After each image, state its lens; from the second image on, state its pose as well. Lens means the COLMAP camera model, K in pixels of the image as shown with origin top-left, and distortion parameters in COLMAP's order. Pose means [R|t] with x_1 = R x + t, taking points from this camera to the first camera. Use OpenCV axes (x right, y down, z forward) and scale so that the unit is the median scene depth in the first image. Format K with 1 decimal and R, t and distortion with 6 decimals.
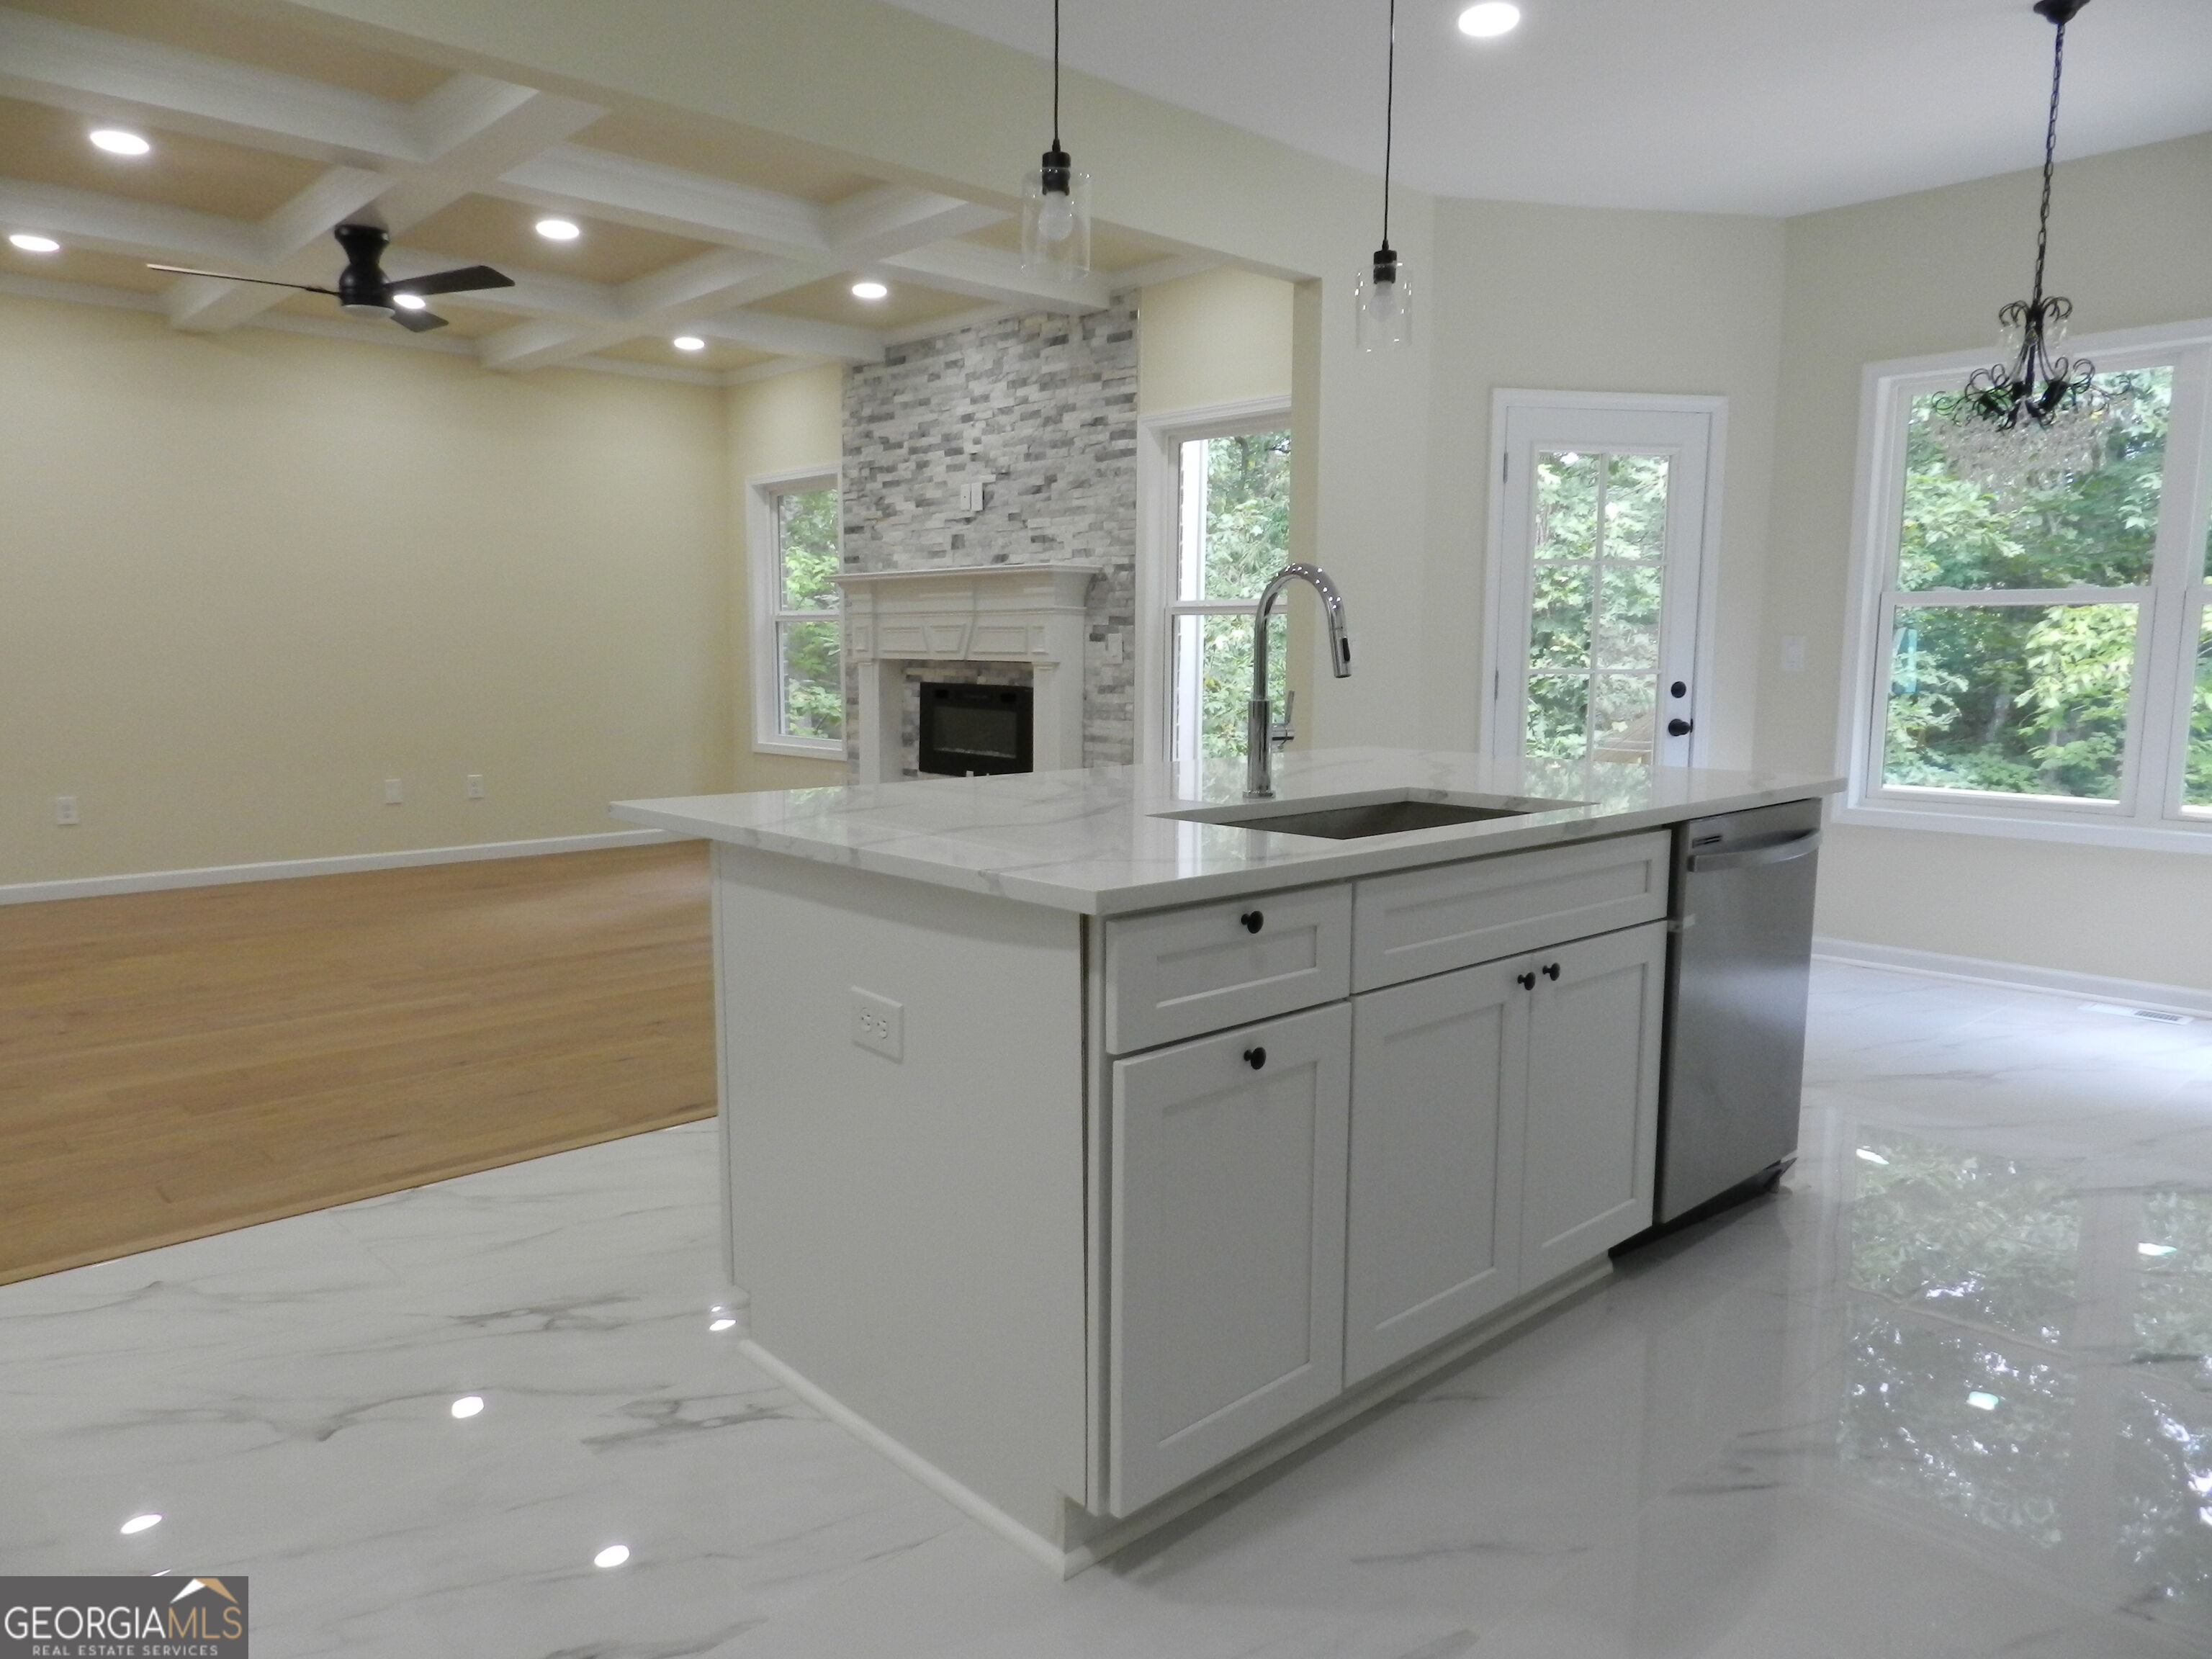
lens RADIAL K [[1495.5, 0, 1094.8], [0, 1495.5, 828.0], [0, 0, 1]] dist [0.018340, -0.004442]
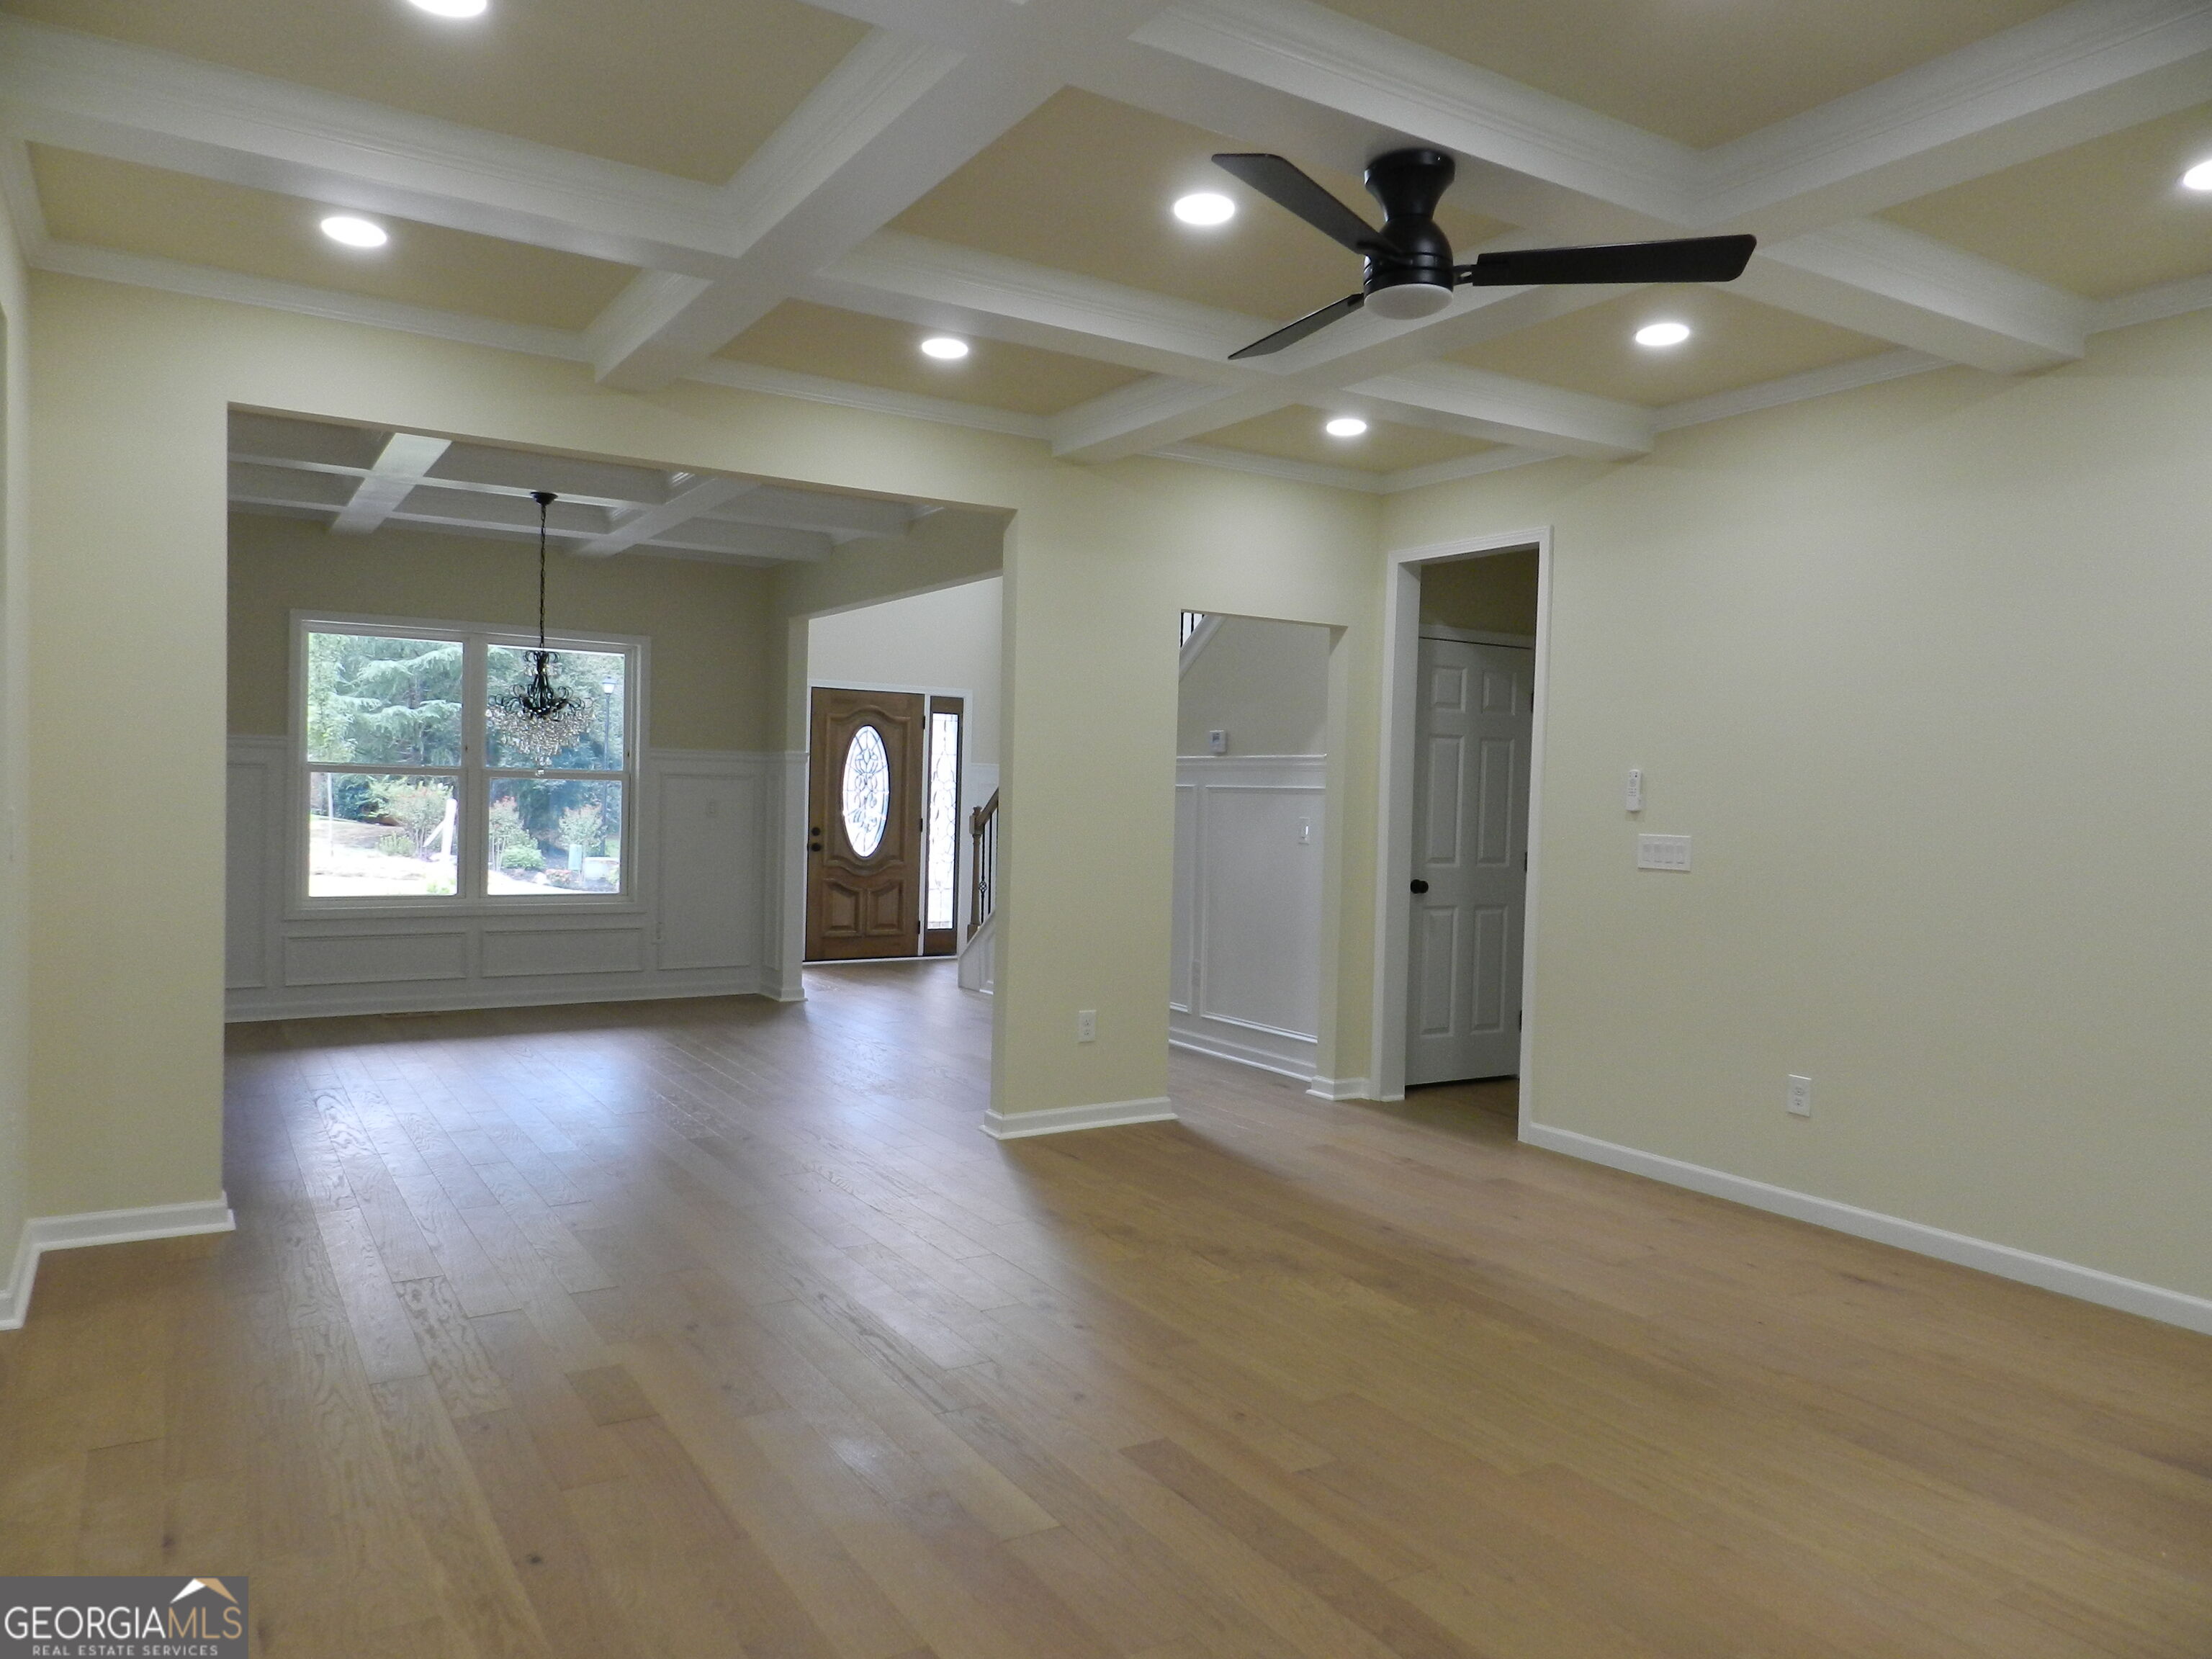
lens RADIAL K [[1495.5, 0, 1110.8], [0, 1495.5, 825.4], [0, 0, 1]] dist [0.018340, -0.004442]
pose [[-0.185503, 0.015102, -0.982528, 0.081561], [-0.146494, 0.988283, 0.042849, -0.126150], [0.971663, 0.151883, -0.181117, 0.829291]]
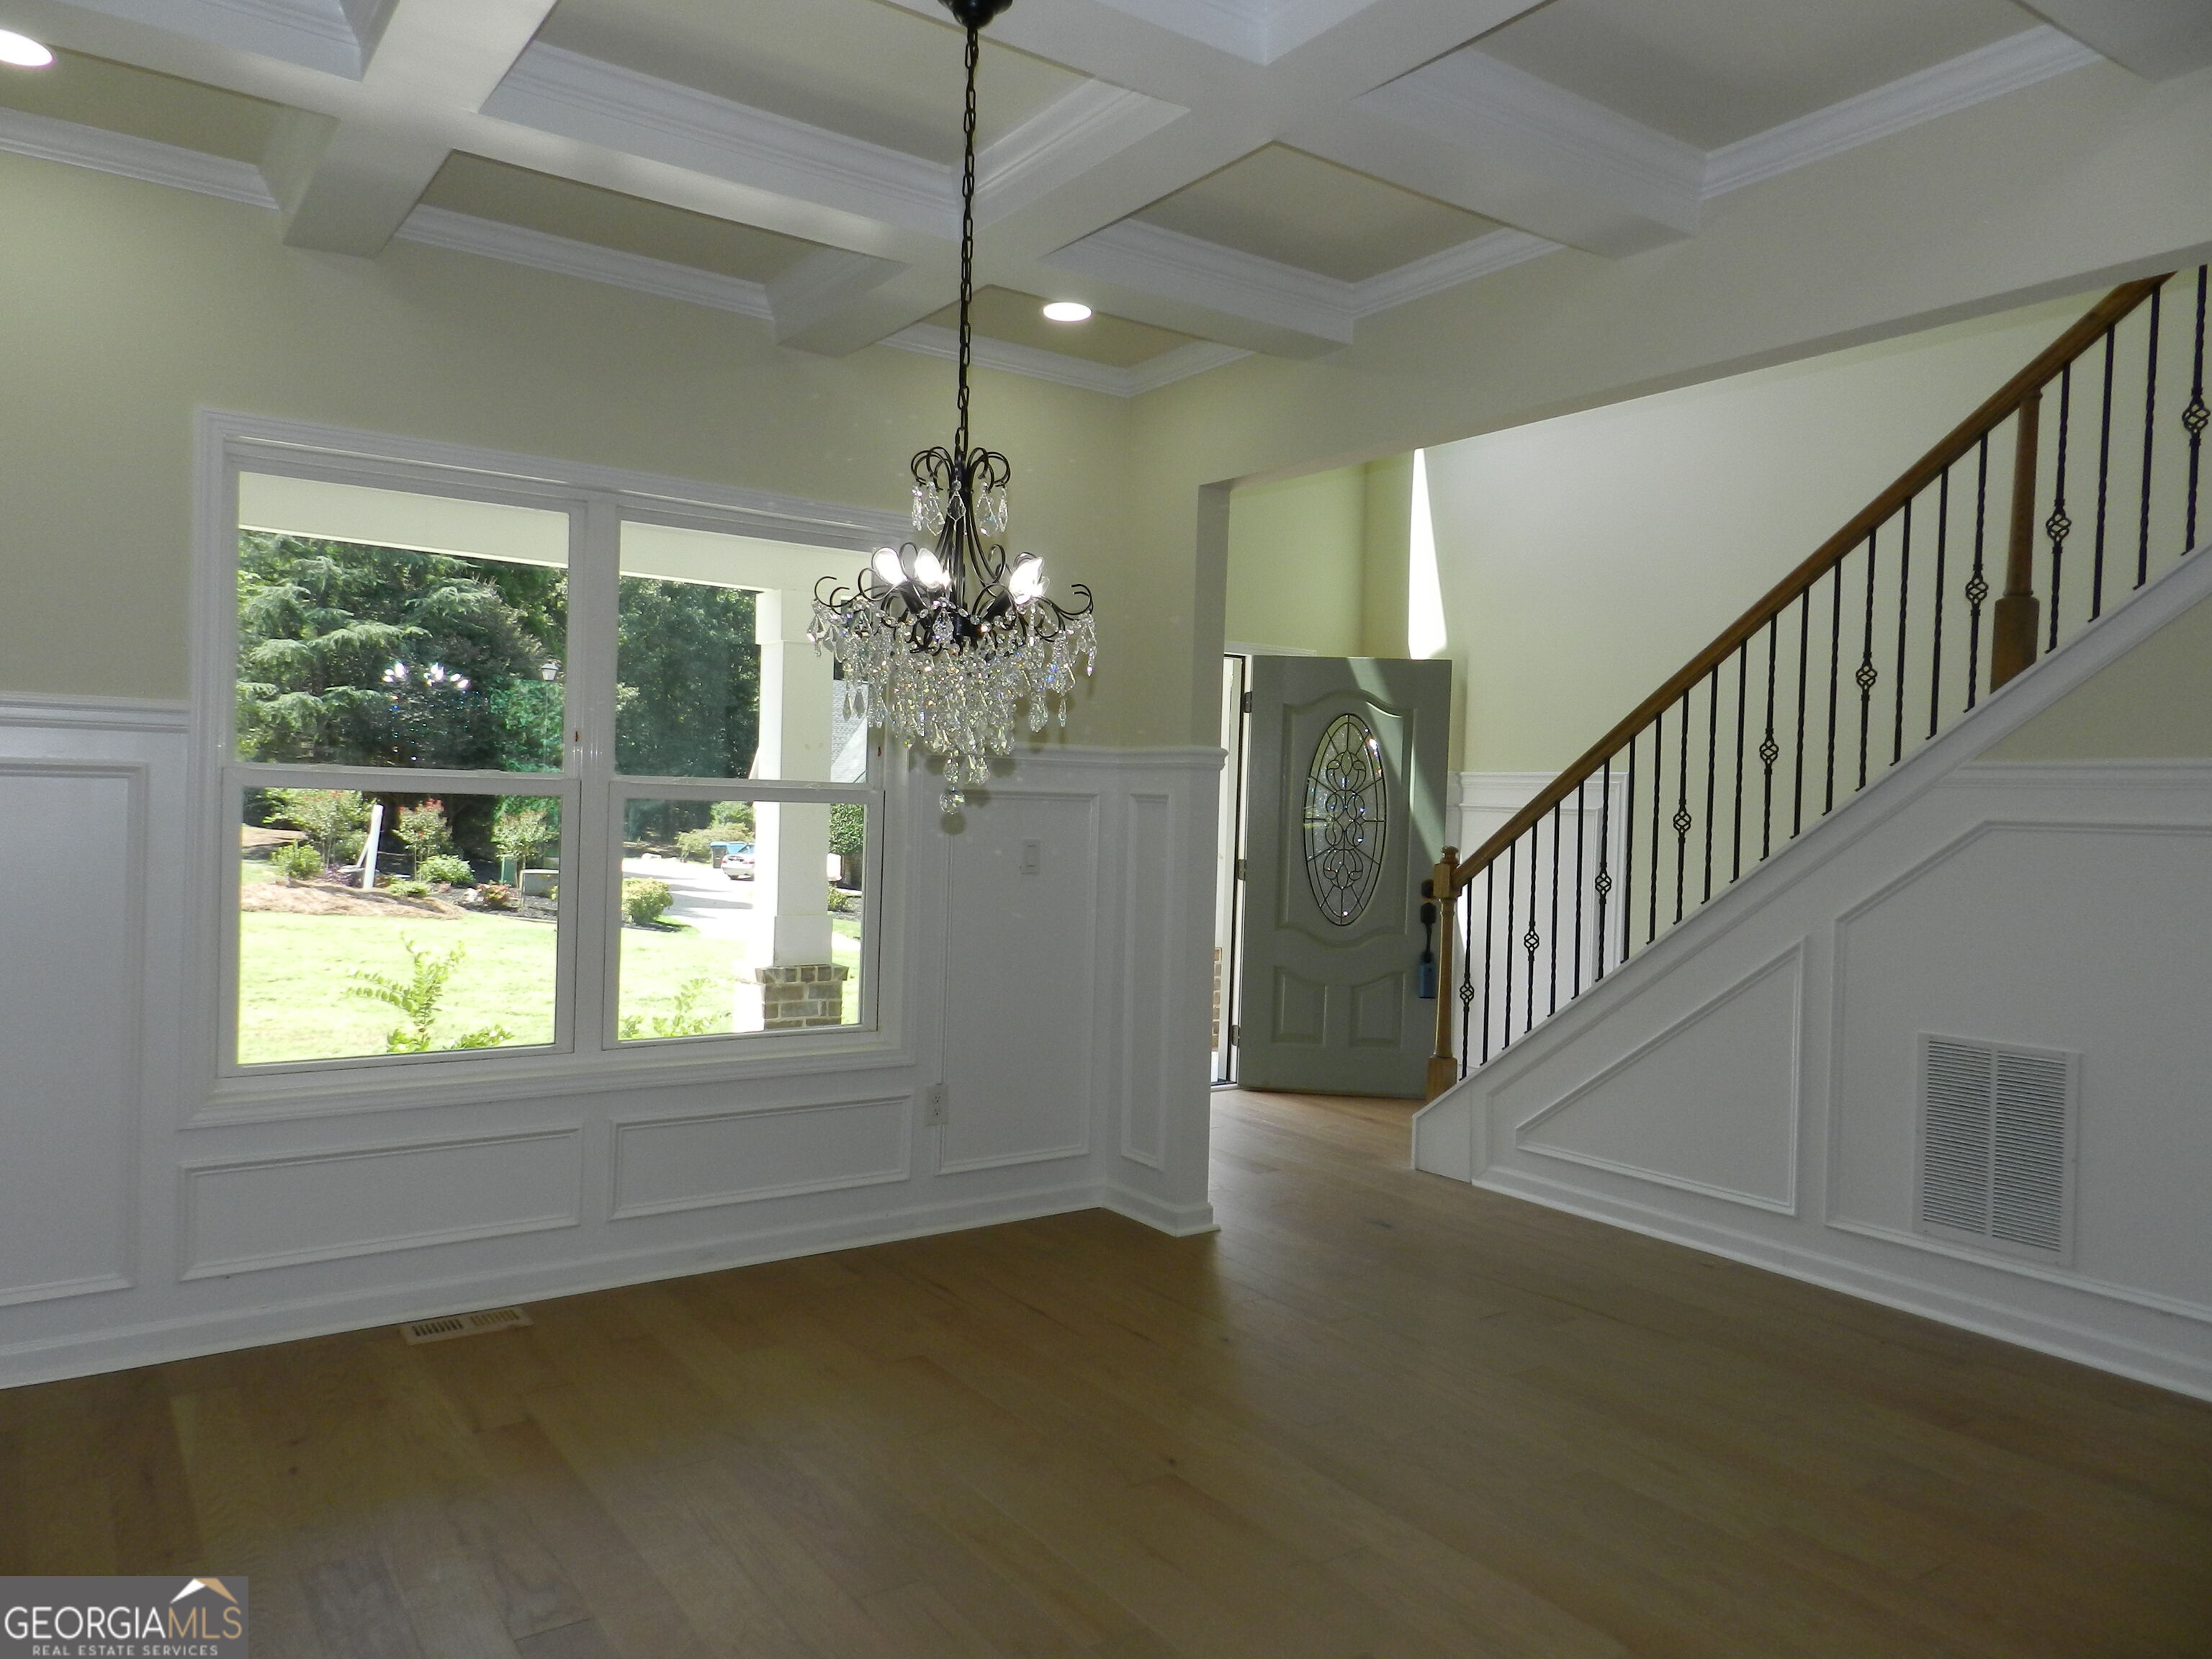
lens RADIAL K [[1495.5, 0, 1093.5], [0, 1495.5, 823.5], [0, 0, 1]] dist [0.018340, -0.004442]
pose [[-0.132757, 0.012275, -0.991073, -0.514763], [-0.153791, 0.987558, 0.032832, -0.070691], [0.979144, 0.156777, -0.129217, 0.330543]]
